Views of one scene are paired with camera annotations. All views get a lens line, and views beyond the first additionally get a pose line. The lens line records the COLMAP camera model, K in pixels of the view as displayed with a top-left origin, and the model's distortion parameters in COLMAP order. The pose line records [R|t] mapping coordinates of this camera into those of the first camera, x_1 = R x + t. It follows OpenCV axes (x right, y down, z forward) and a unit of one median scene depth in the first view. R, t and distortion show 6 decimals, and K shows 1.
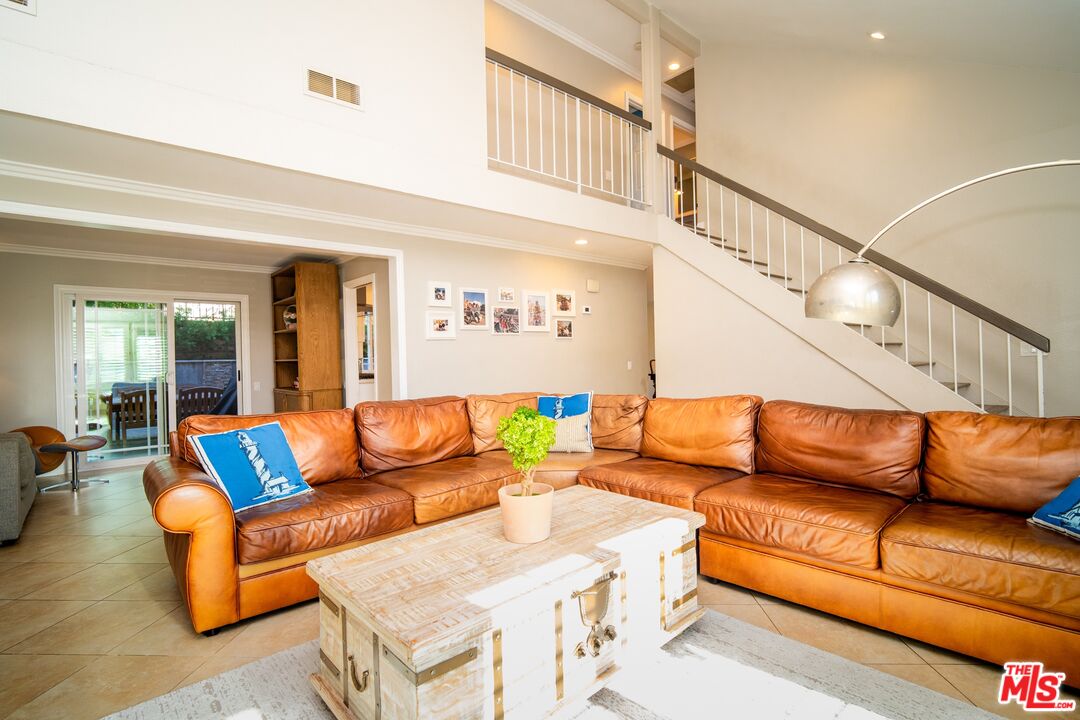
lens RADIAL K [[541.4, 0, 533.0], [0, 541.4, 361.8], [0, 0, 1]] dist [-0.002148, -0.000791]
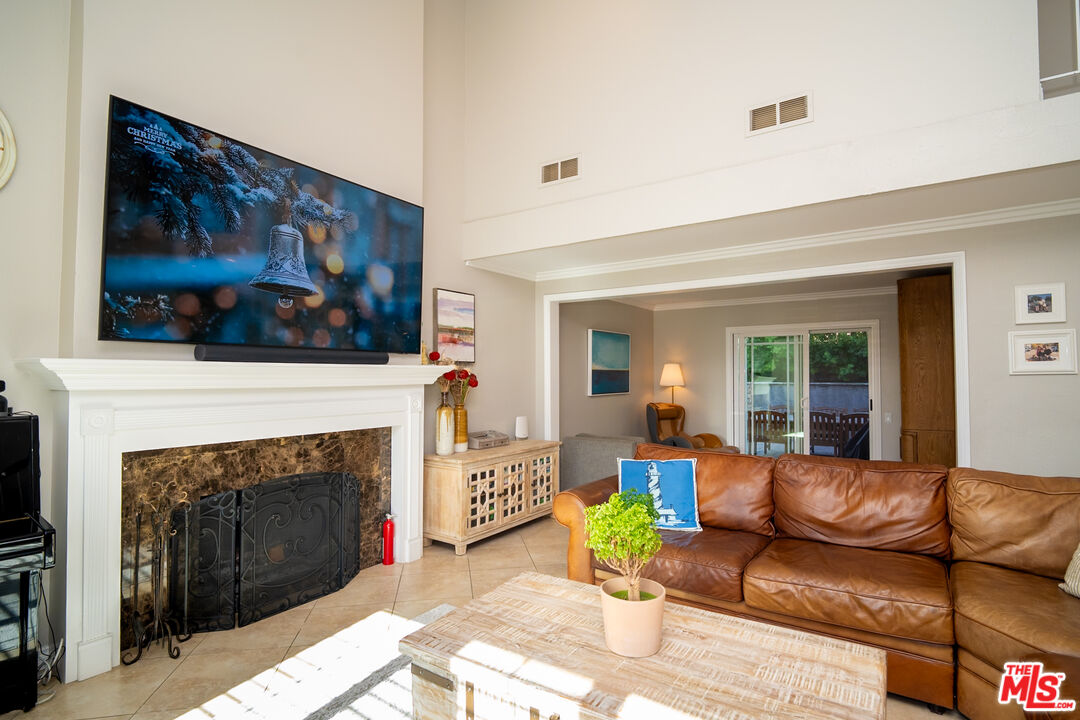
lens RADIAL K [[541.4, 0, 541.0], [0, 541.4, 363.8], [0, 0, 1]] dist [-0.002148, -0.000791]
pose [[0.223350, -0.003648, -0.974732, 0.448603], [-0.009270, 0.999940, -0.005866, -0.061835], [0.974694, 0.010346, 0.223302, 0.386964]]
